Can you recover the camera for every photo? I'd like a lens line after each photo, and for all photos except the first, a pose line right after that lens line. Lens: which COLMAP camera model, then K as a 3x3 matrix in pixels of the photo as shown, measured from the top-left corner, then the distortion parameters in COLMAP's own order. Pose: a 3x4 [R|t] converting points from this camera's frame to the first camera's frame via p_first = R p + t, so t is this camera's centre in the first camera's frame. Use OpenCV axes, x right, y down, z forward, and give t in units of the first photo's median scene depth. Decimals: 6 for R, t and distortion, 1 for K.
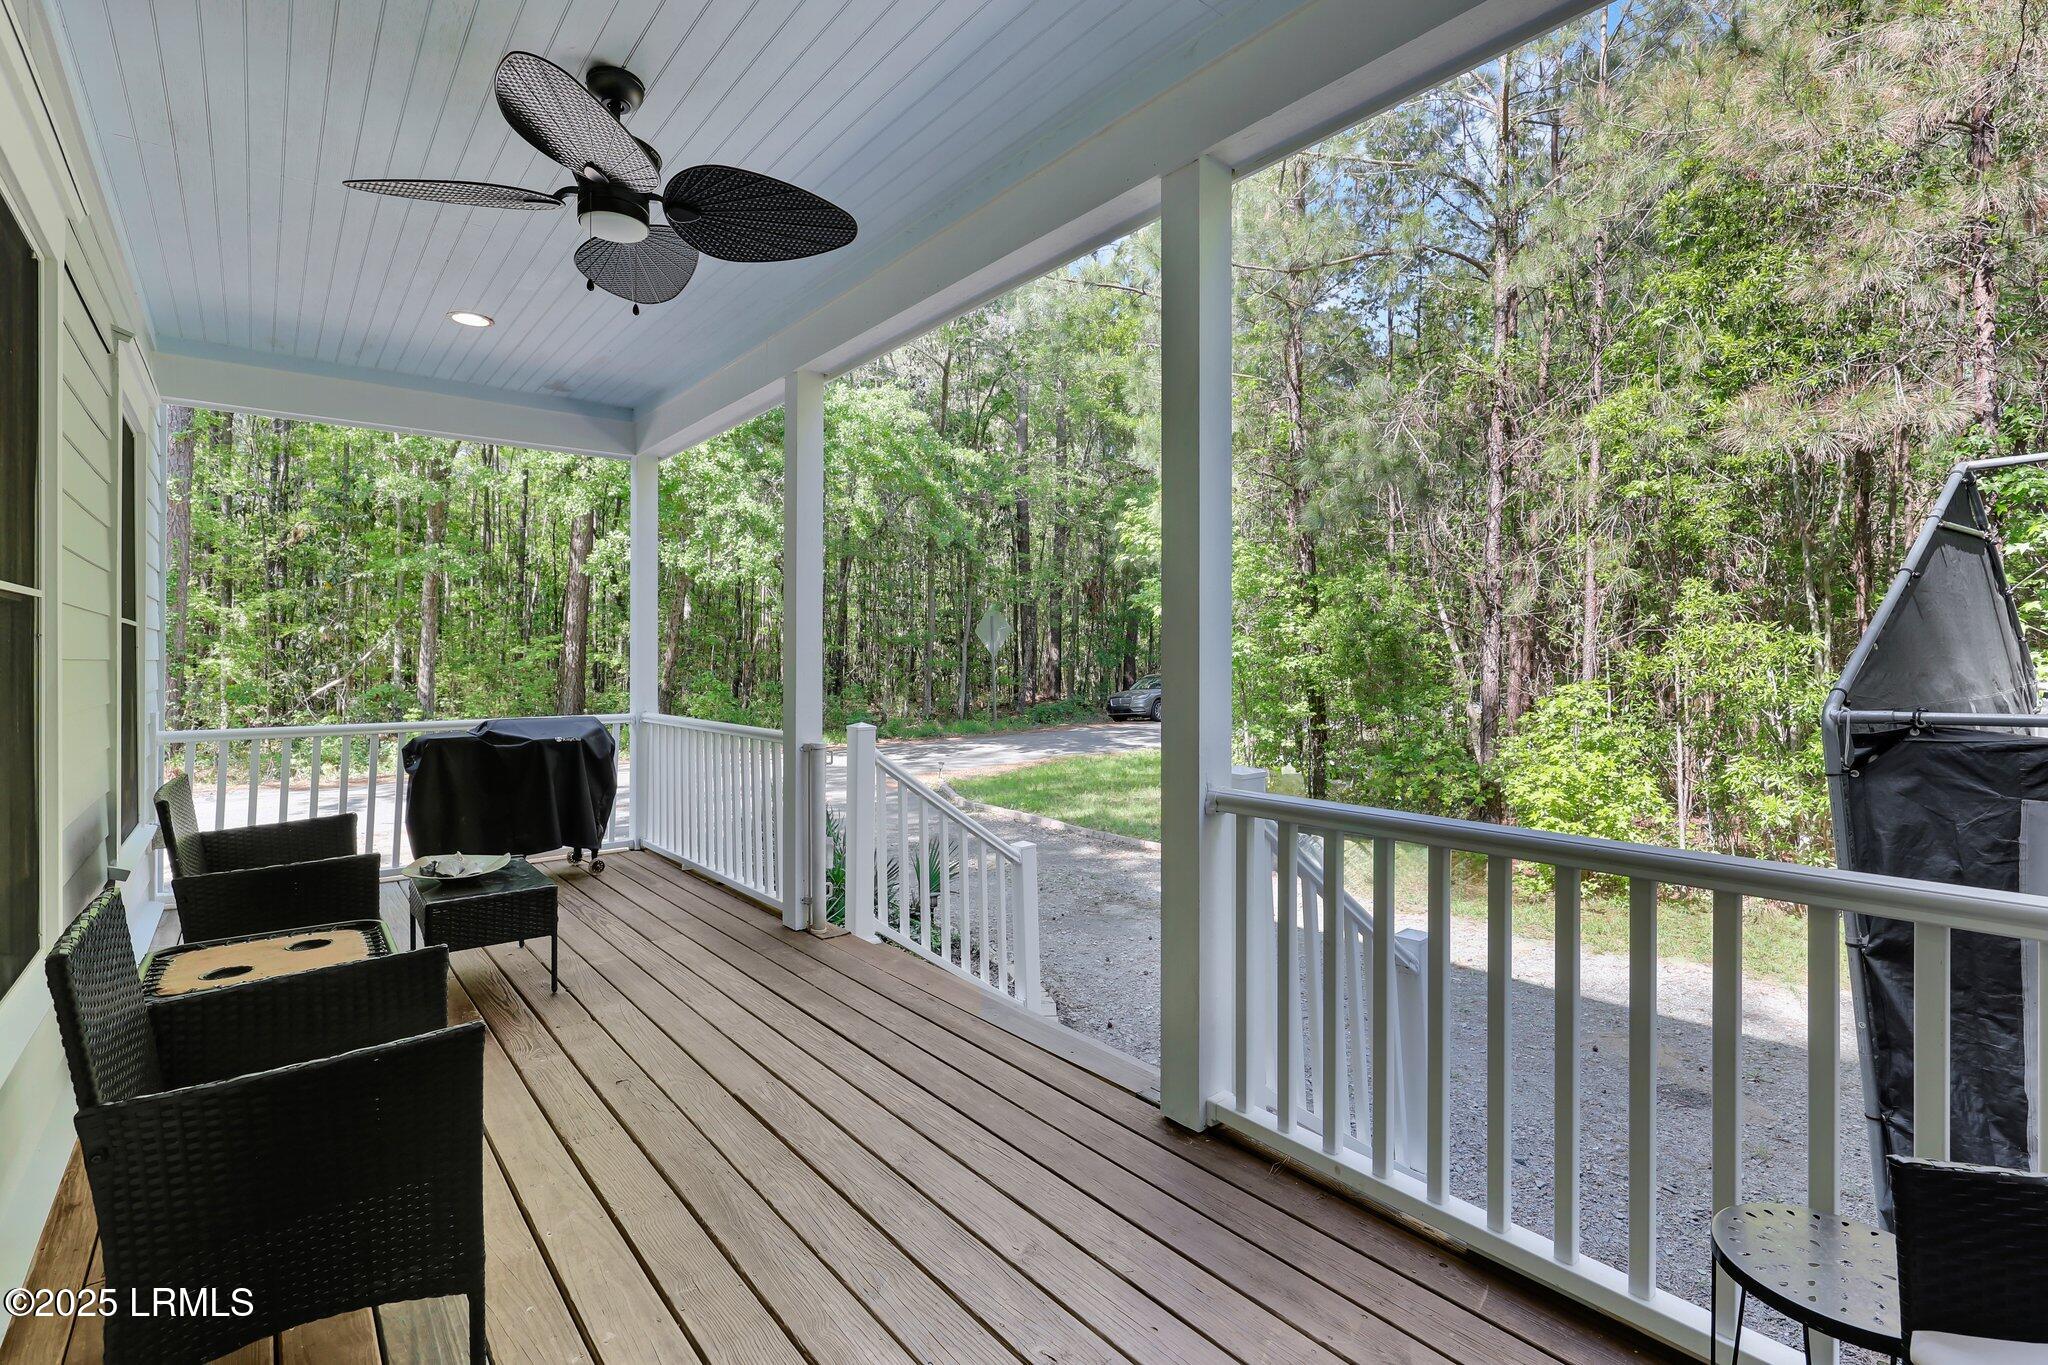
lens RADIAL K [[932.2, 0, 1022.0], [0, 932.2, 666.8], [0, 0, 1]] dist [-0.001401, 0.000026]
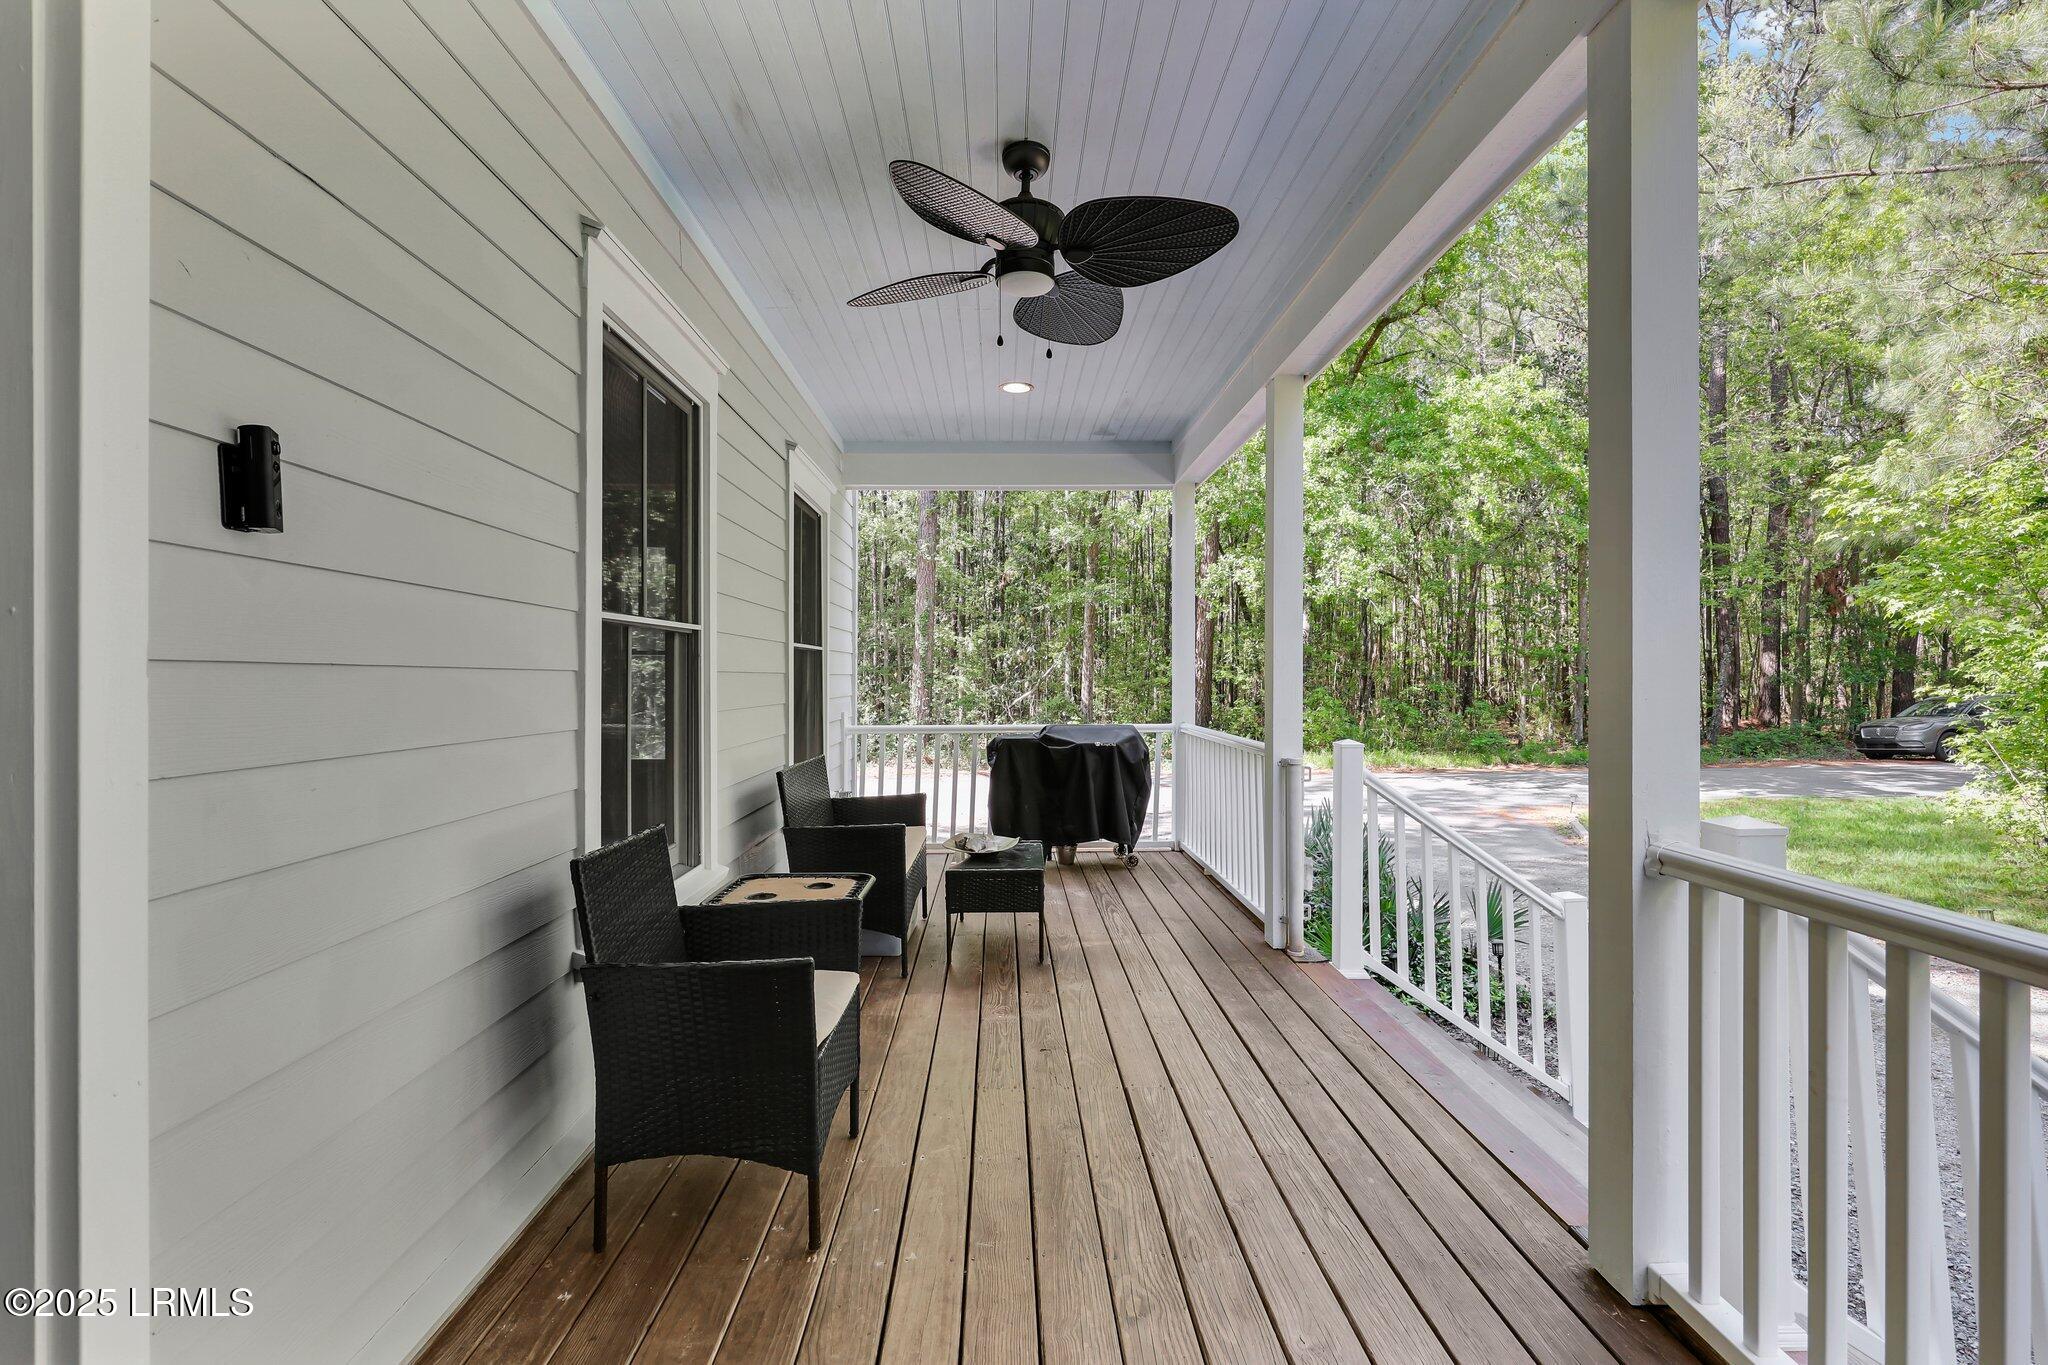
lens RADIAL K [[924.8, 0, 1024.0], [0, 924.8, 682.5], [0, 0, 1]] dist [0.023389, -0.024586]
pose [[0.793310, 0.003134, -0.608810, 0.117248], [-0.003550, 0.999994, 0.000521, 0.003171], [0.608807, 0.001748, 0.793316, 0.055394]]
